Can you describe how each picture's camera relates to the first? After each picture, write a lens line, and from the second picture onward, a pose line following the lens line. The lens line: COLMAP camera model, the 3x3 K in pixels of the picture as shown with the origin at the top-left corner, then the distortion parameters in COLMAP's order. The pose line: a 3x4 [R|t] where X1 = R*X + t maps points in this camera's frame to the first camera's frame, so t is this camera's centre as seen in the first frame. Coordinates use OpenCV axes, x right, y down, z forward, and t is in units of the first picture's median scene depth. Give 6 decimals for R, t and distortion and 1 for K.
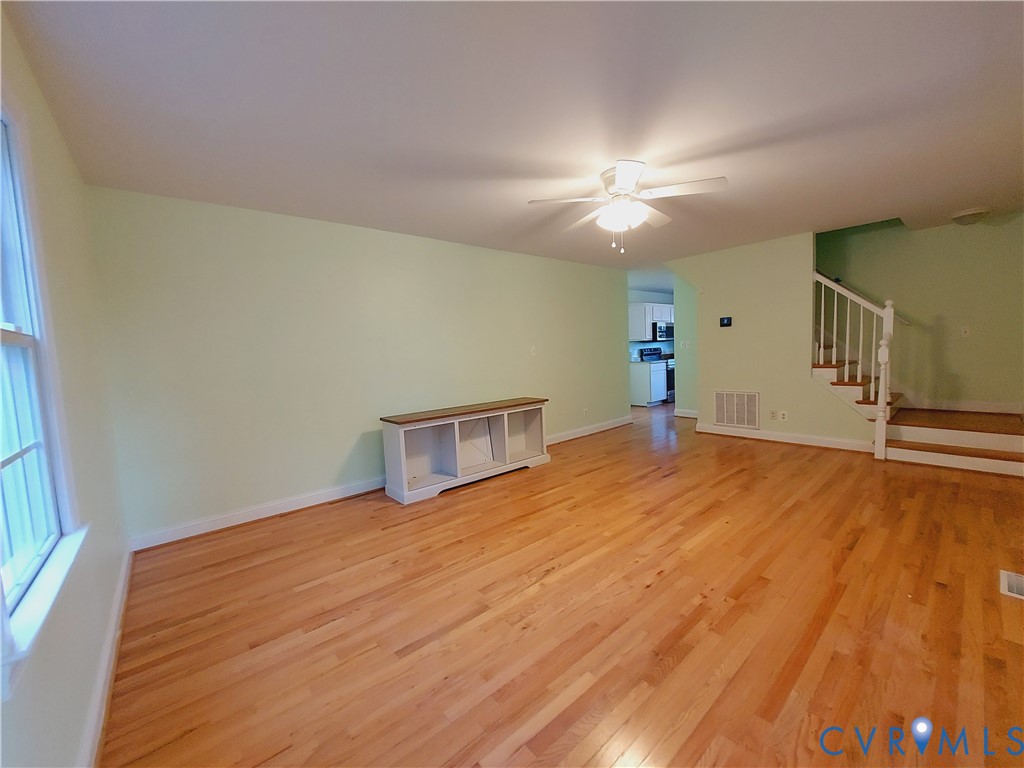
lens RADIAL K [[407.4, 0, 512.0], [0, 407.4, 385.4], [0, 0, 1]] dist [-0.014078, -0.001000]
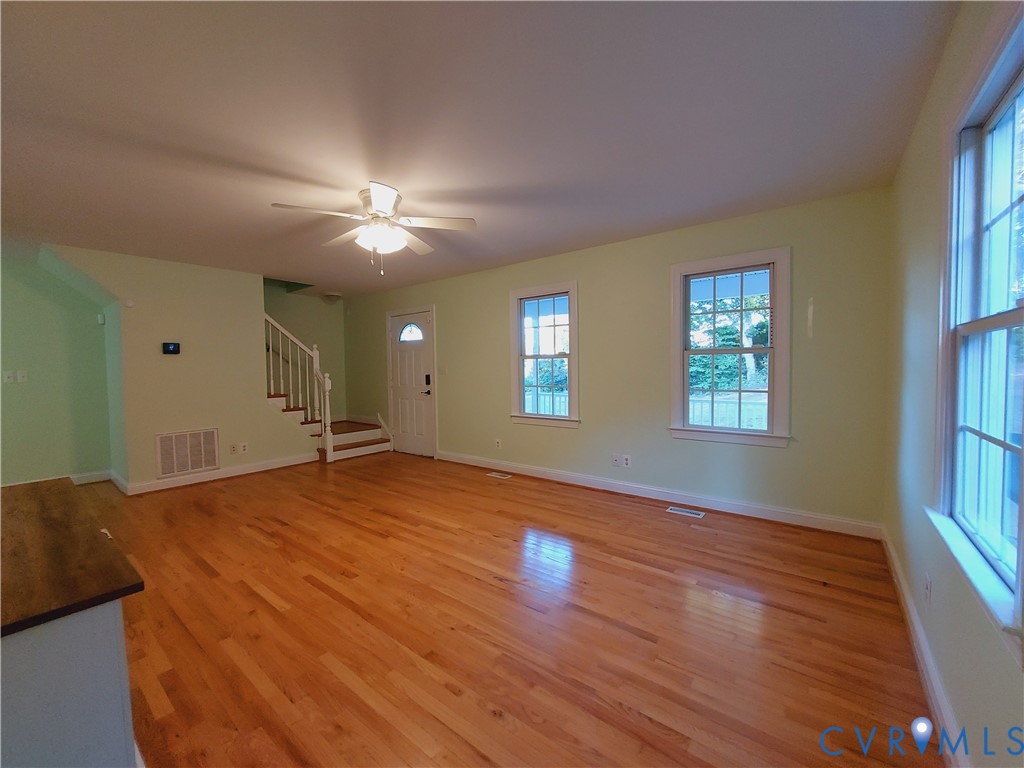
lens RADIAL K [[407.4, 0, 518.2], [0, 407.4, 378.3], [0, 0, 1]] dist [-0.014078, -0.001000]
pose [[-0.210778, 0.021479, 0.977298, -0.640348], [0.105027, 0.994469, 0.000795, -0.034492], [-0.971875, 0.102811, -0.211869, 0.761236]]
